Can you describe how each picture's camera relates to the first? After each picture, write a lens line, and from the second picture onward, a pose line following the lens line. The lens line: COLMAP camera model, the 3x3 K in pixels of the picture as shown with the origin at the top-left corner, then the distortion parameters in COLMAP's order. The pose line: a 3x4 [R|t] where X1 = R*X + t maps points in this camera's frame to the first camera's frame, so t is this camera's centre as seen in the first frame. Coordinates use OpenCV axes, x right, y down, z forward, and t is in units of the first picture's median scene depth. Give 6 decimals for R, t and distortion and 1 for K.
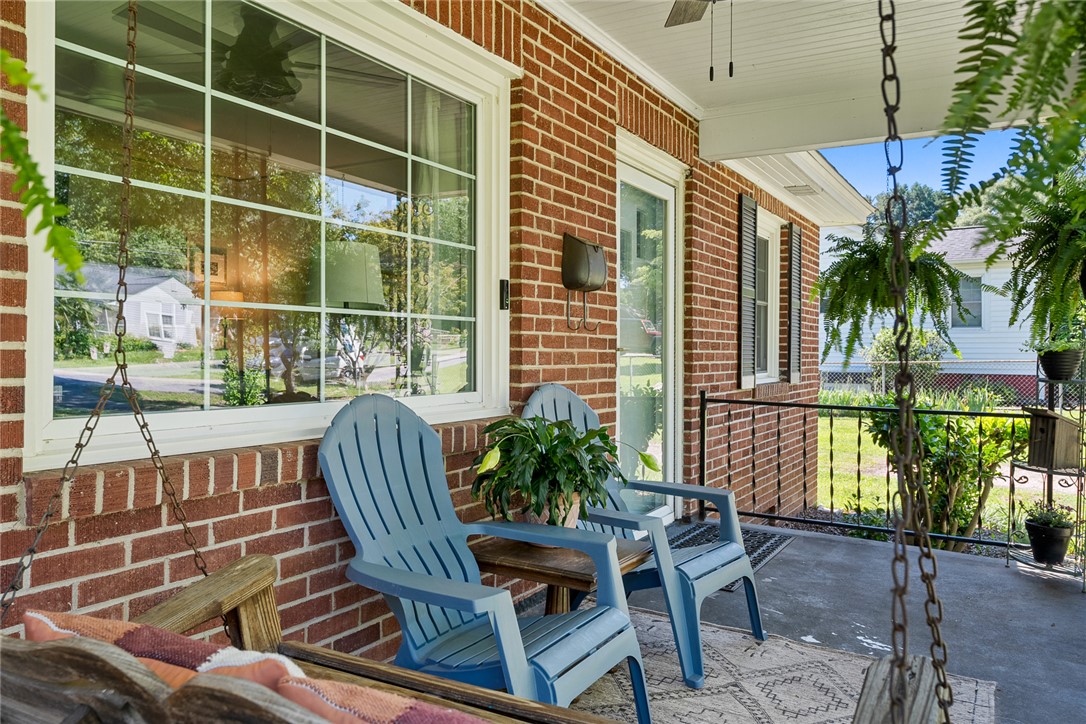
lens RADIAL K [[826.9, 0, 543.0], [0, 826.9, 362.0], [0, 0, 1]] dist [0.001481, -0.000518]
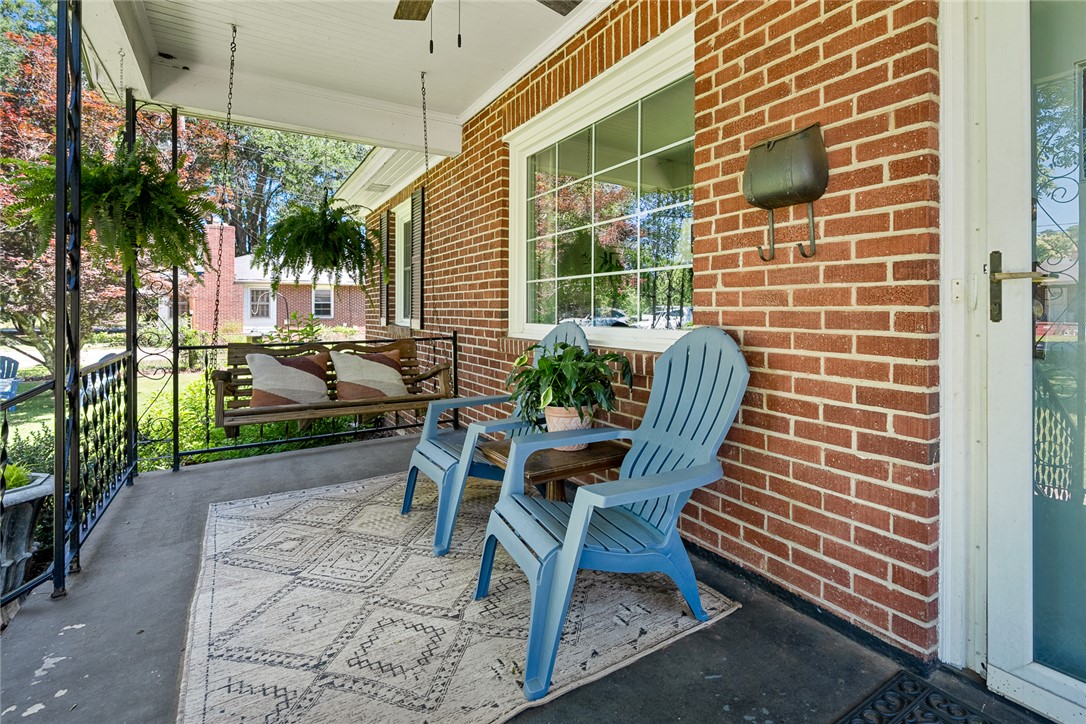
lens RADIAL K [[496.0, 0, 546.3], [0, 496.0, 311.0], [0, 0, 1]] dist [0.000933, 0.000096]
pose [[-0.469387, -0.001844, -0.882991, 0.651008], [-0.015800, 0.999855, 0.006311, 0.009366], [0.882851, 0.016914, -0.469348, 1.246705]]
